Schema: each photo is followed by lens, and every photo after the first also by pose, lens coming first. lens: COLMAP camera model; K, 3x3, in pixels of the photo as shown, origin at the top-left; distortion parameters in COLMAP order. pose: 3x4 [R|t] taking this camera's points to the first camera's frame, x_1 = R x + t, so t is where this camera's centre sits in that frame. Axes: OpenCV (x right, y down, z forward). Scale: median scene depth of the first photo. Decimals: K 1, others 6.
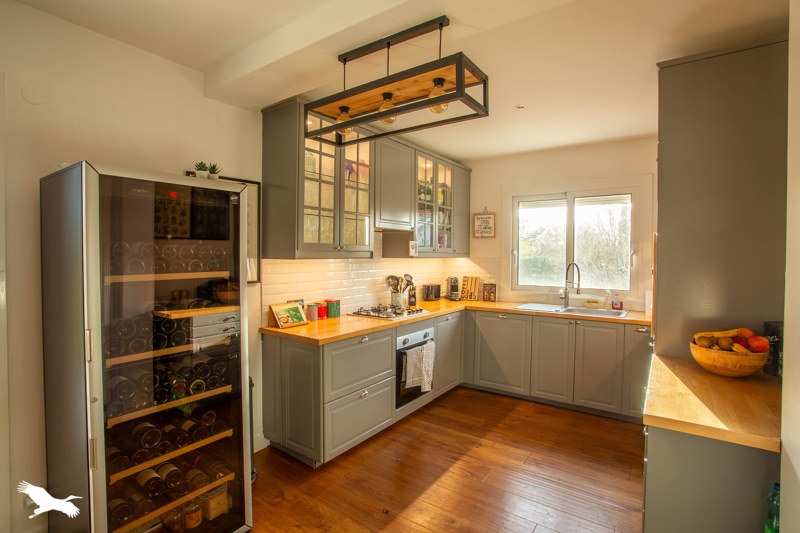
lens RADIAL K [[391.7, 0, 401.0], [0, 391.7, 264.9], [0, 0, 1]] dist [-0.002079, -0.000100]
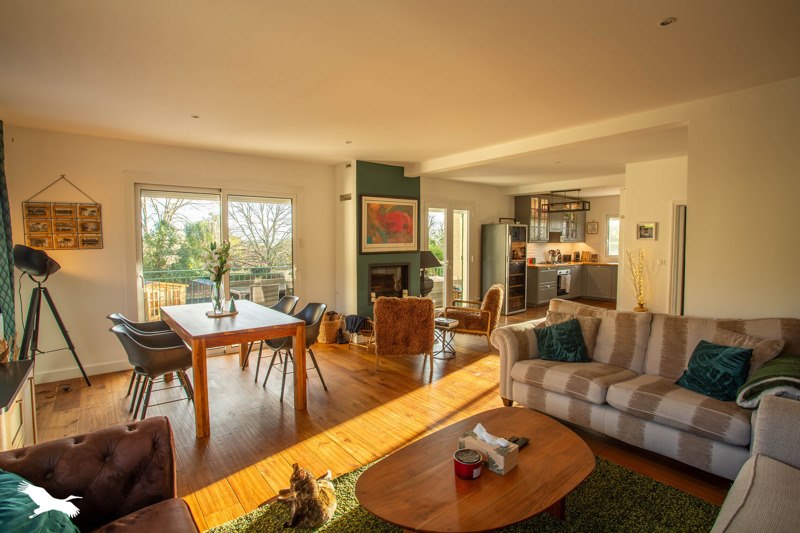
lens RADIAL K [[416.5, 0, 398.9], [0, 416.5, 267.5], [0, 0, 1]] dist [0.000692, 0.000032]
pose [[0.970668, 0.007081, -0.240318, -0.324341], [0.001815, 0.999322, 0.036779, 0.039062], [0.240415, -0.036136, 0.969997, -1.782609]]
